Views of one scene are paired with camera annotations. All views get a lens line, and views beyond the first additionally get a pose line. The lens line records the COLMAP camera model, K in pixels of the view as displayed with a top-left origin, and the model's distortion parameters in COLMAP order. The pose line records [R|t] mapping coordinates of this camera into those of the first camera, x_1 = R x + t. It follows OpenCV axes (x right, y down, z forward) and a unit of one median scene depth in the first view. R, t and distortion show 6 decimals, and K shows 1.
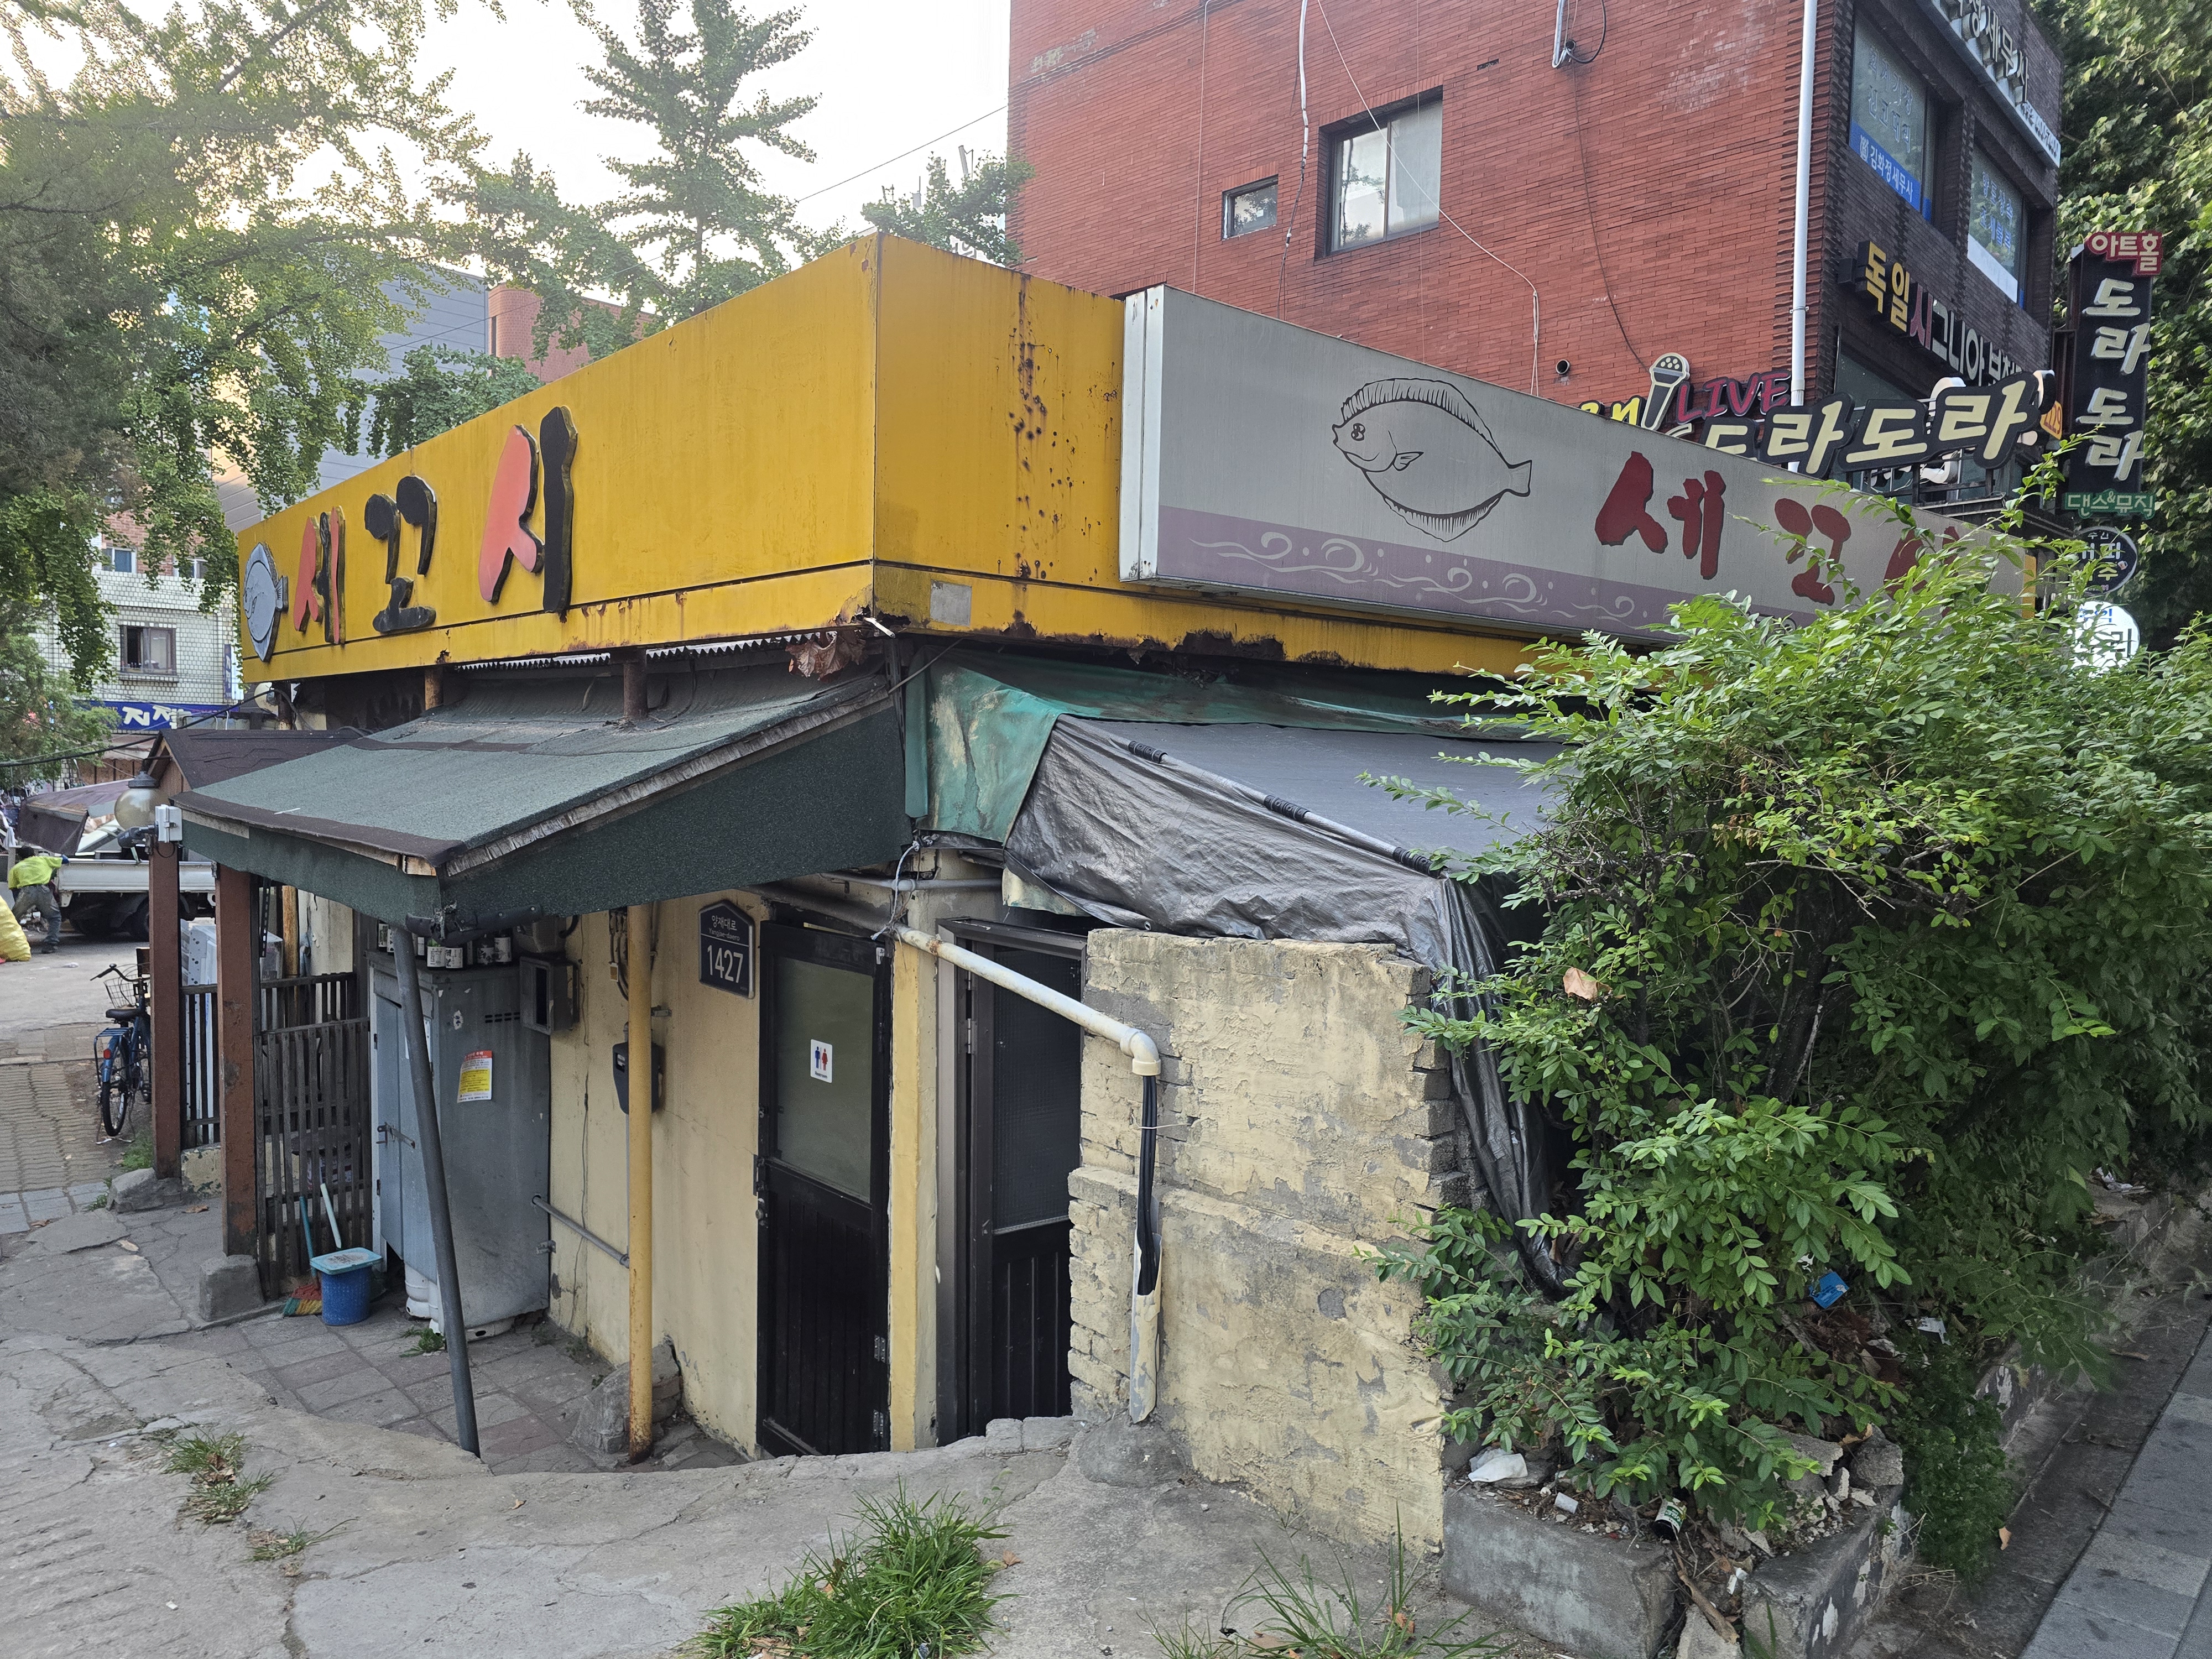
lens RADIAL K [[1494.3, 0, 1097.7], [0, 1494.3, 843.3], [0, 0, 1]] dist [0.051286, -0.051090]
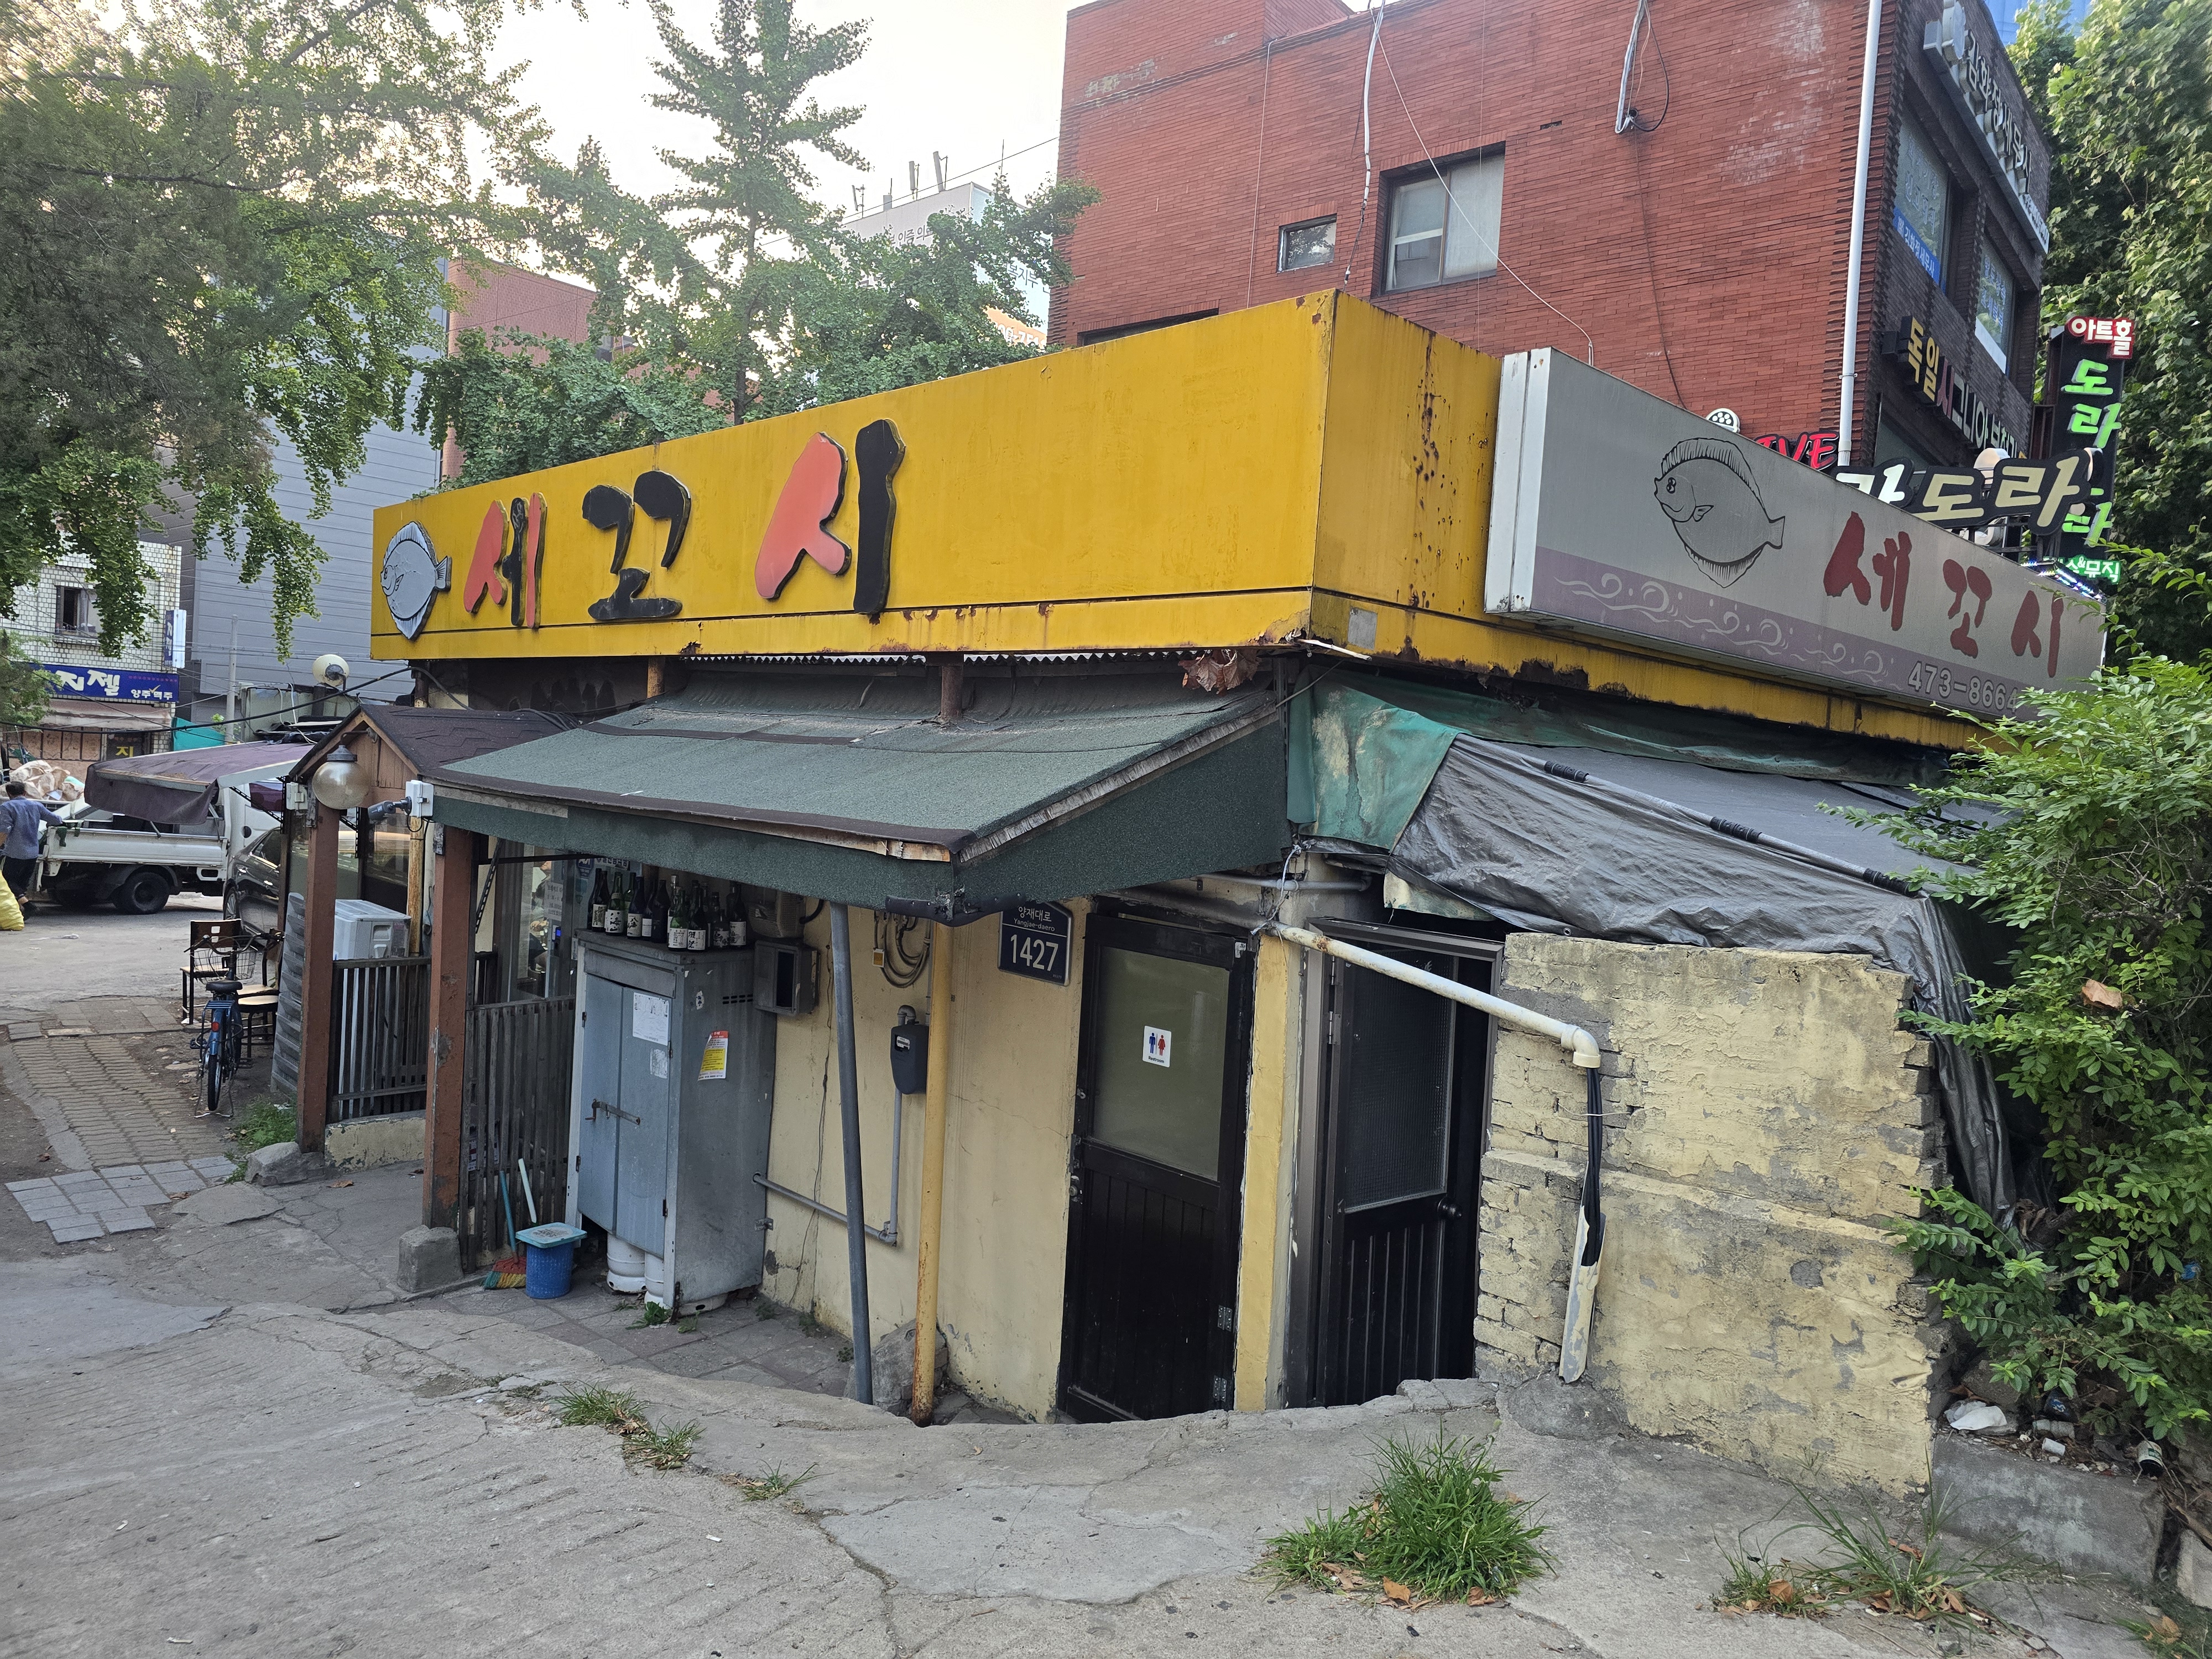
lens RADIAL K [[1491.8, 0, 1106.0], [0, 1491.8, 829.5], [0, 0, 1]] dist [0.052002, -0.051027]
pose [[0.996761, 0.037803, 0.070979, -0.269708], [-0.036822, 0.999208, -0.015081, 0.006882], [-0.071493, 0.012418, 0.997364, -0.052128]]
